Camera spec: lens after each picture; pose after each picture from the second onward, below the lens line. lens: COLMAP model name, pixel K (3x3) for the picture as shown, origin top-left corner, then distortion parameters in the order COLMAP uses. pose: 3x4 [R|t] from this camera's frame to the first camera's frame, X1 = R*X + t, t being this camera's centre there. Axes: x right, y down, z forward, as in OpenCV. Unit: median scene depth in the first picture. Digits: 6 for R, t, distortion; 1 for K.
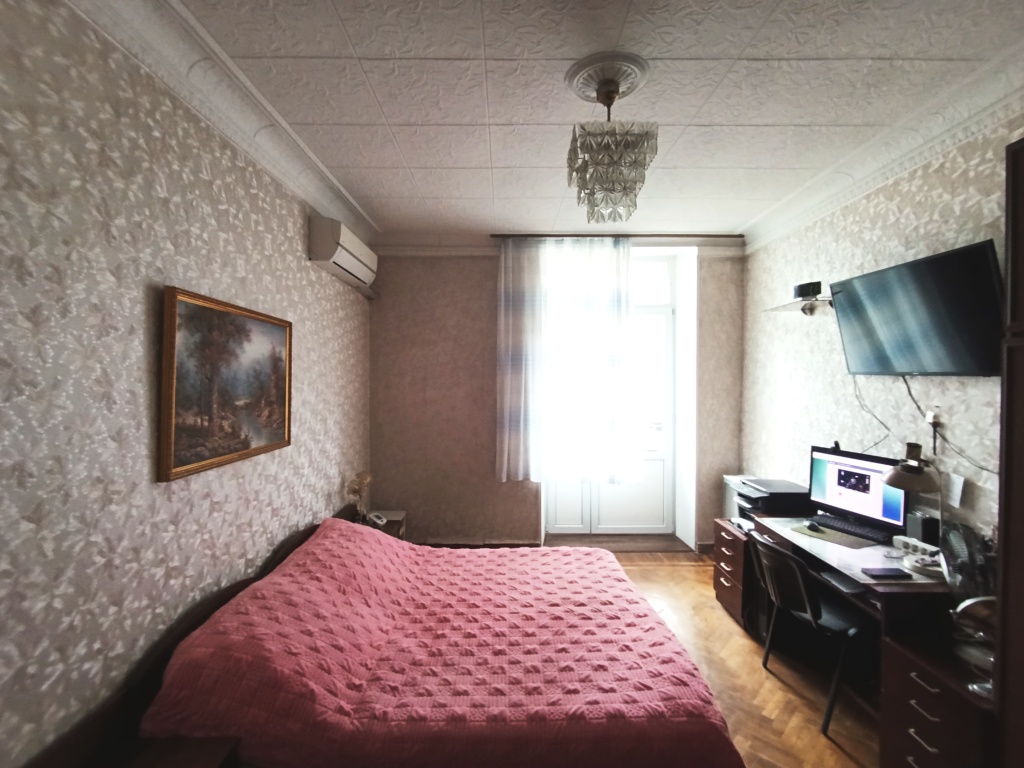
lens RADIAL K [[470.2, 0, 509.9], [0, 470.2, 381.9], [0, 0, 1]] dist [0.000350, 0.000032]
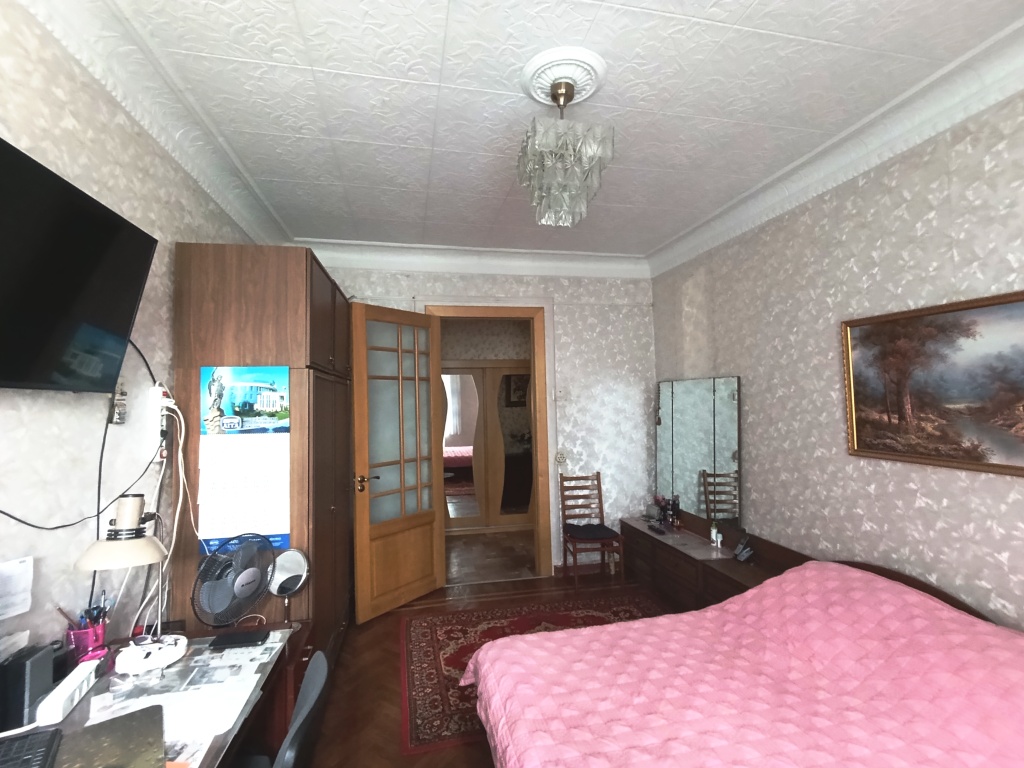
lens RADIAL K [[470.2, 0, 511.7], [0, 470.2, 380.9], [0, 0, 1]] dist [0.000350, 0.000032]
pose [[-0.976452, 0.010153, -0.215497, 0.503111], [0.017993, 0.999244, -0.034448, 0.011442], [0.214984, -0.037514, -0.975897, 1.826218]]
